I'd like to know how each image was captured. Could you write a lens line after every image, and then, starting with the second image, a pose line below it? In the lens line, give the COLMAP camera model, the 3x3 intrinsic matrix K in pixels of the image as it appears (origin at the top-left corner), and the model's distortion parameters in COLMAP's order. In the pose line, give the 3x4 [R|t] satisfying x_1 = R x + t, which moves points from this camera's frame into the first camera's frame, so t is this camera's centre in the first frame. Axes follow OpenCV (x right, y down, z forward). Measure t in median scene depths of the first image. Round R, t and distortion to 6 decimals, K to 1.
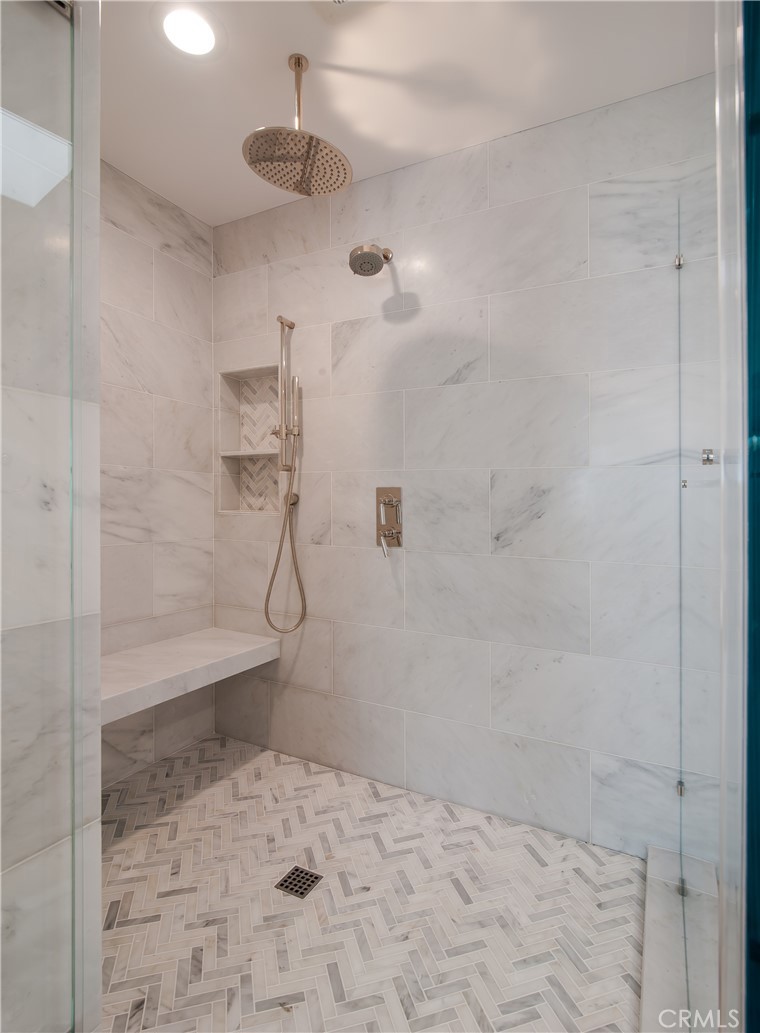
lens RADIAL K [[474.2, 0, 357.2], [0, 474.2, 502.0], [0, 0, 1]] dist [-0.003815, -0.000452]
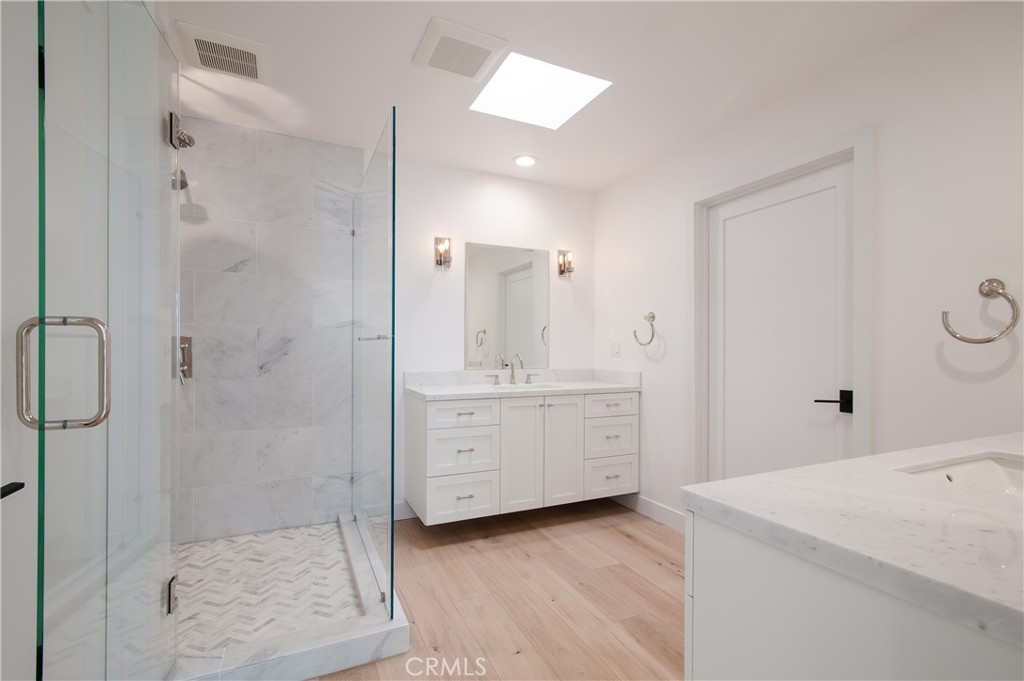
lens RADIAL K [[569.8, 0, 514.9], [0, 569.8, 319.8], [0, 0, 1]] dist [-0.001181, -0.000072]
pose [[0.563492, 0.027127, 0.825676, -0.885768], [-0.000986, 0.999482, -0.032165, -0.030882], [-0.826121, 0.017311, 0.563227, -0.904452]]
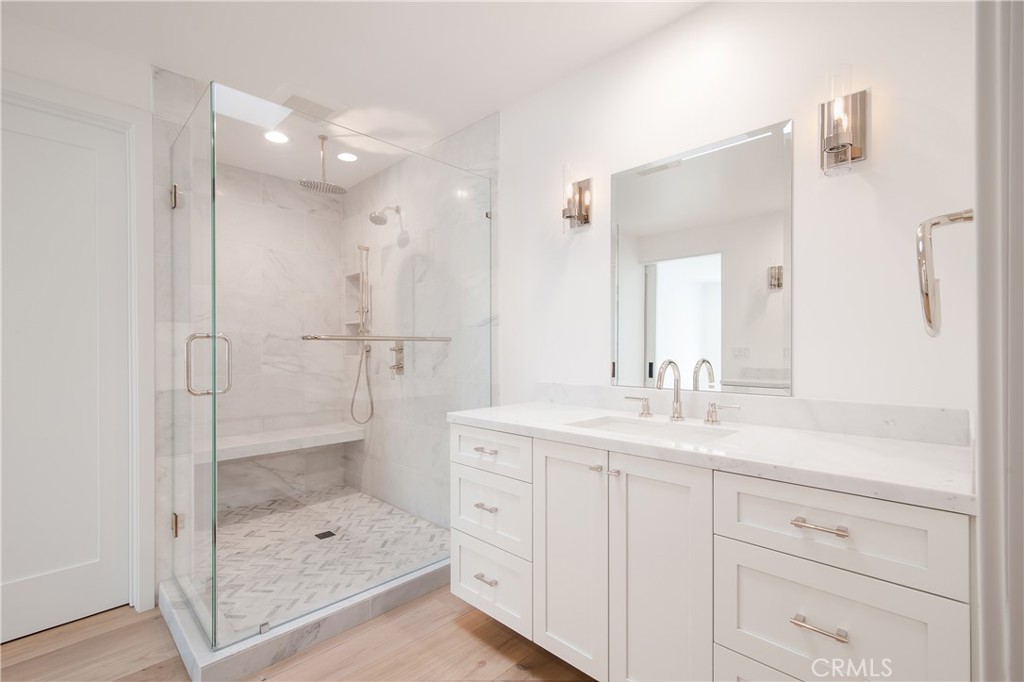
lens RADIAL K [[491.6, 0, 511.1], [0, 491.6, 339.8], [0, 0, 1]] dist [0.003384, 0.000923]
pose [[0.936381, -0.024795, -0.350109, 1.231600], [0.020192, 0.999655, -0.016792, 0.004394], [0.350404, 0.008655, 0.936559, -0.640675]]
